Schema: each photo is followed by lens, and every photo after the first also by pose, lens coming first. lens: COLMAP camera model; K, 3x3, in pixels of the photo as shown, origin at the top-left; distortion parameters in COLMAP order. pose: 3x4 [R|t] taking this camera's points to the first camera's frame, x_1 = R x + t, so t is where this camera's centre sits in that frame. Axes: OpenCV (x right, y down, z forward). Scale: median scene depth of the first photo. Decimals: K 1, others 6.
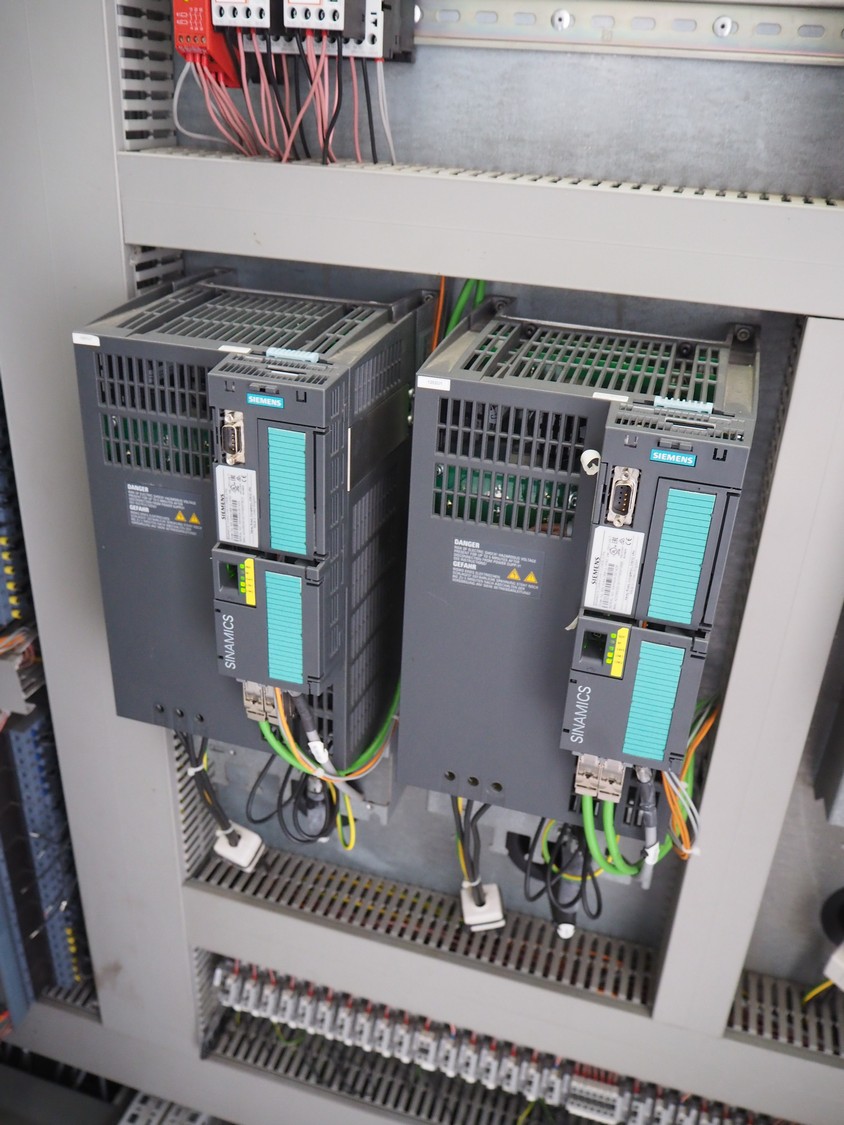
lens RADIAL K [[954.5, 0, 422.0], [0, 954.5, 562.5], [0, 0, 1]] dist [-0.028634, 0.011031]
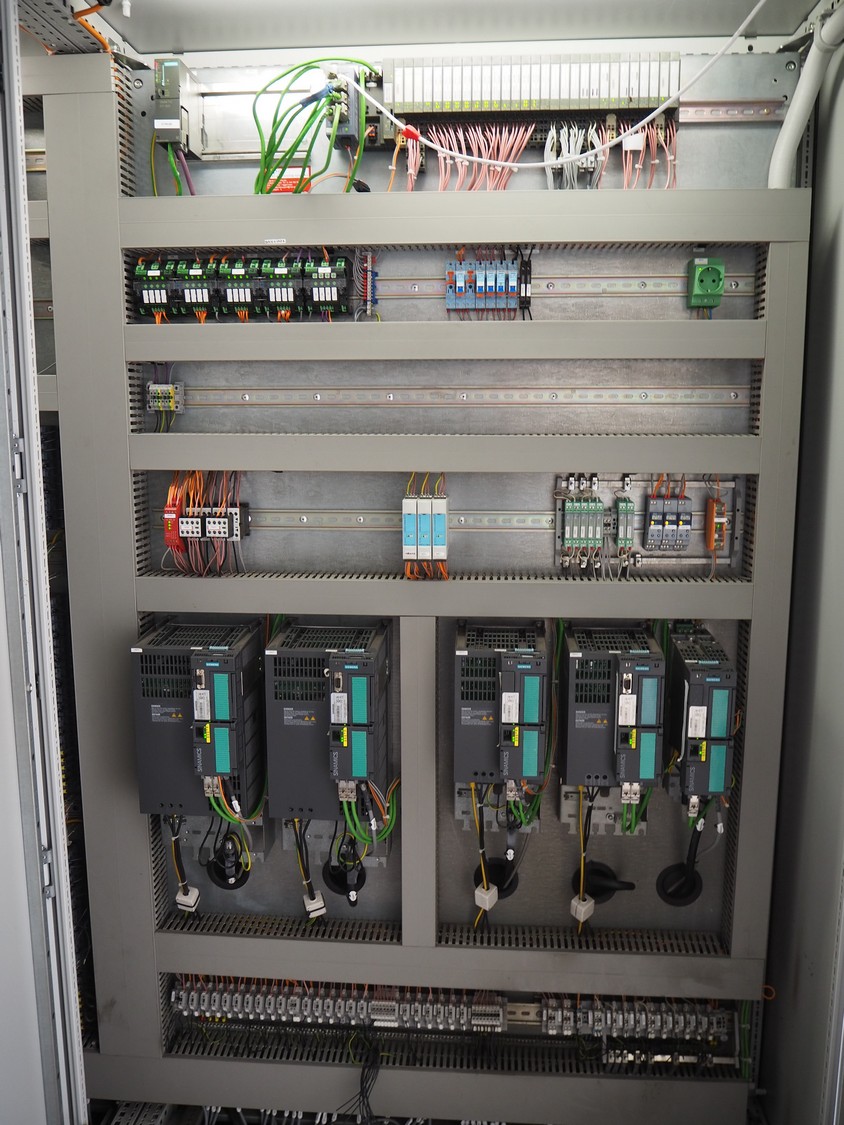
lens RADIAL K [[954.5, 0, 422.0], [0, 954.5, 562.5], [0, 0, 1]] dist [-0.028634, 0.011031]
pose [[0.974128, -0.083156, 0.210141, -0.115737], [0.140128, 0.951770, -0.272945, 0.369815], [-0.177309, 0.295330, 0.938798, -1.711093]]
